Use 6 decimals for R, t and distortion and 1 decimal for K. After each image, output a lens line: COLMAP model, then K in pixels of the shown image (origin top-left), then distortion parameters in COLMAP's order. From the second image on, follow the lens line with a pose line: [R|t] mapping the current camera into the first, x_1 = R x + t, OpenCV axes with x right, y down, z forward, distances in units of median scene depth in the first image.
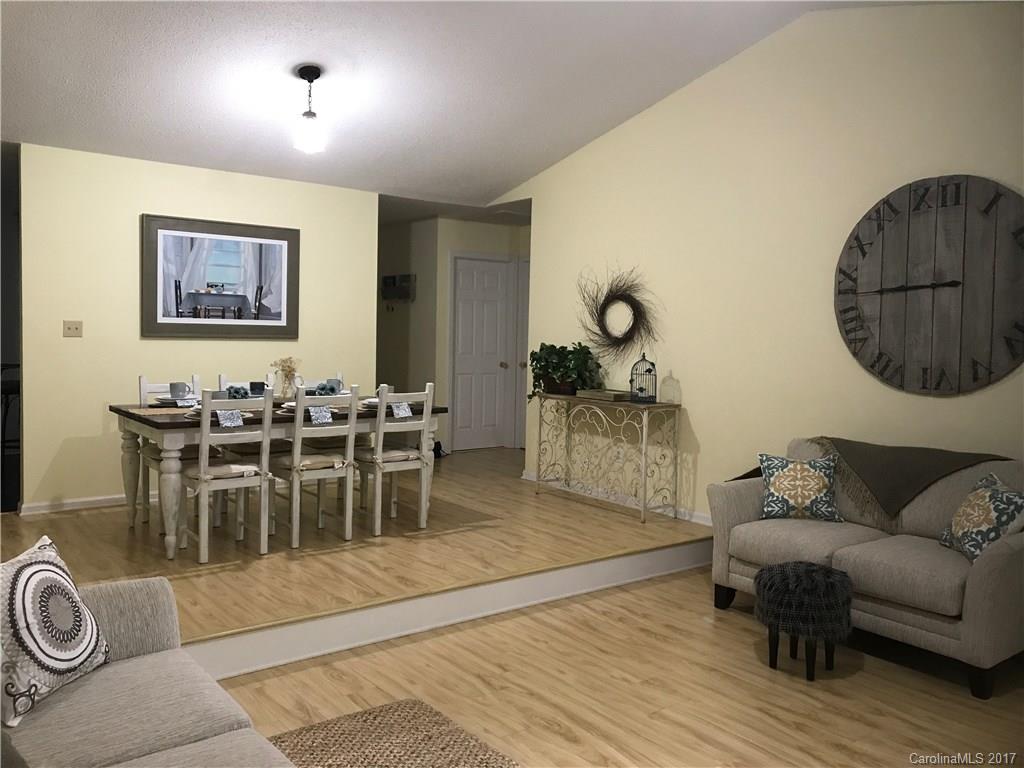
lens RADIAL K [[843.6, 0, 501.0], [0, 843.6, 371.7], [0, 0, 1]] dist [0.055642, -0.002543]
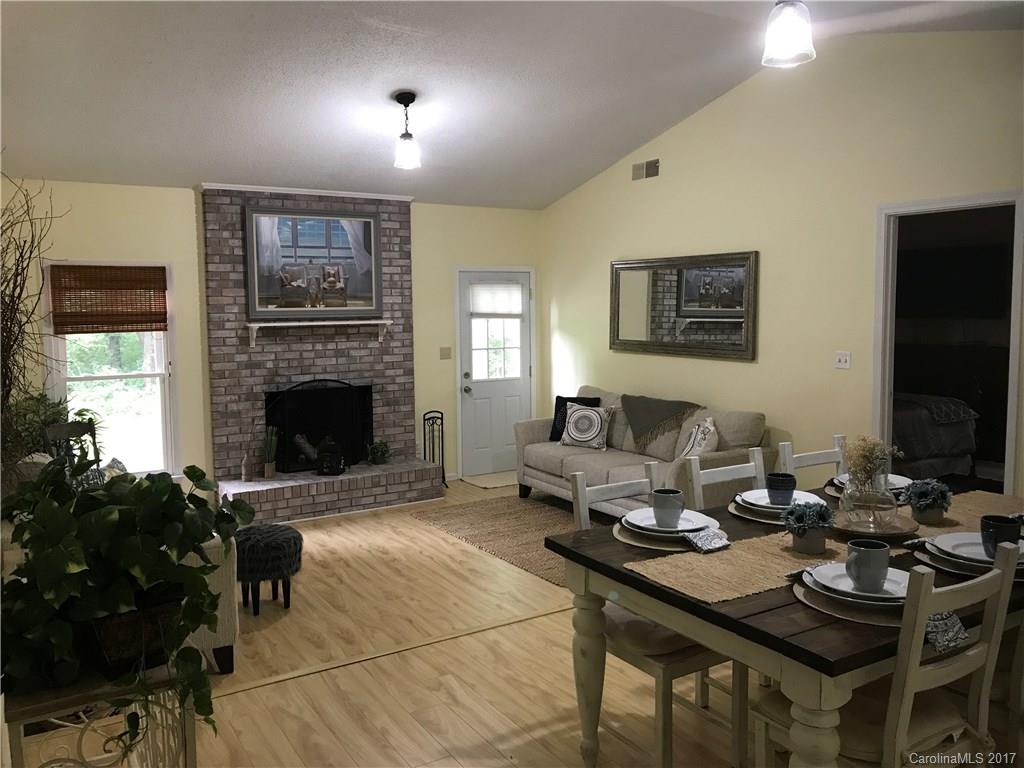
lens RADIAL K [[831.0, 0, 512.8], [0, 831.0, 373.9], [0, 0, 1]] dist [0.067795, -0.089860]
pose [[-0.995114, -0.016252, 0.097389, -0.099638], [-0.002129, 0.989664, 0.143391, -0.132950], [-0.098713, 0.142483, -0.984863, 1.614452]]
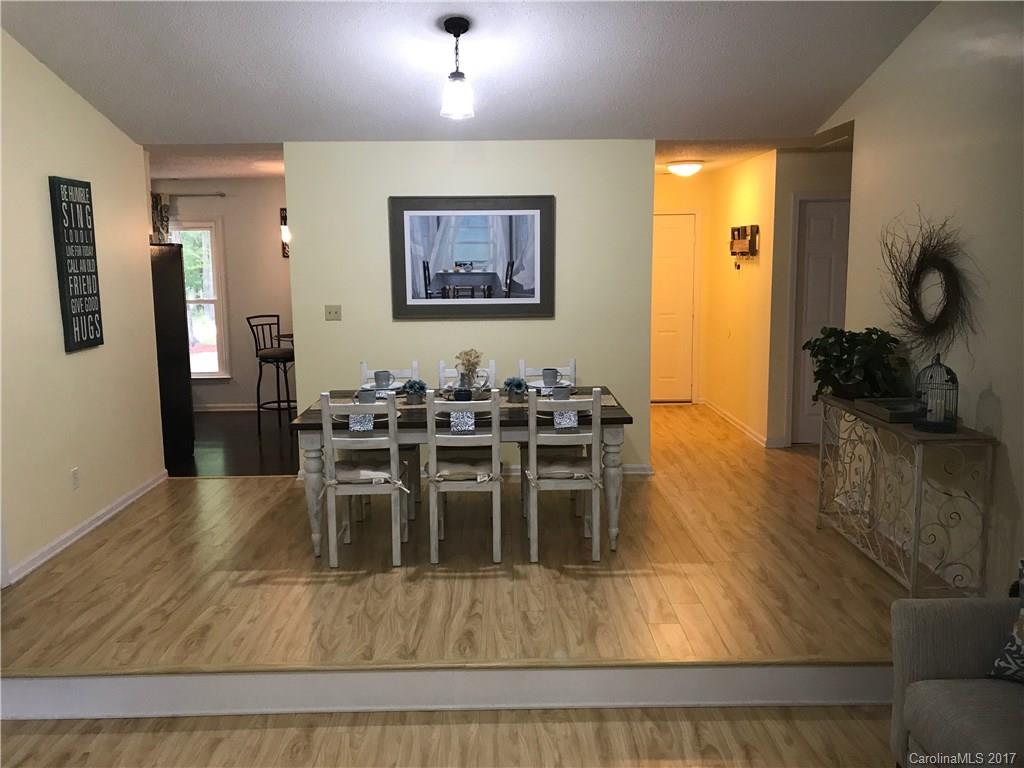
lens RADIAL K [[831.0, 0, 512.8], [0, 831.0, 373.9], [0, 0, 1]] dist [0.067795, -0.089860]
pose [[0.801941, 0.053144, -0.595035, 0.345004], [-0.000711, 0.996120, 0.088007, -0.074825], [0.597403, -0.070153, 0.798867, 0.333265]]
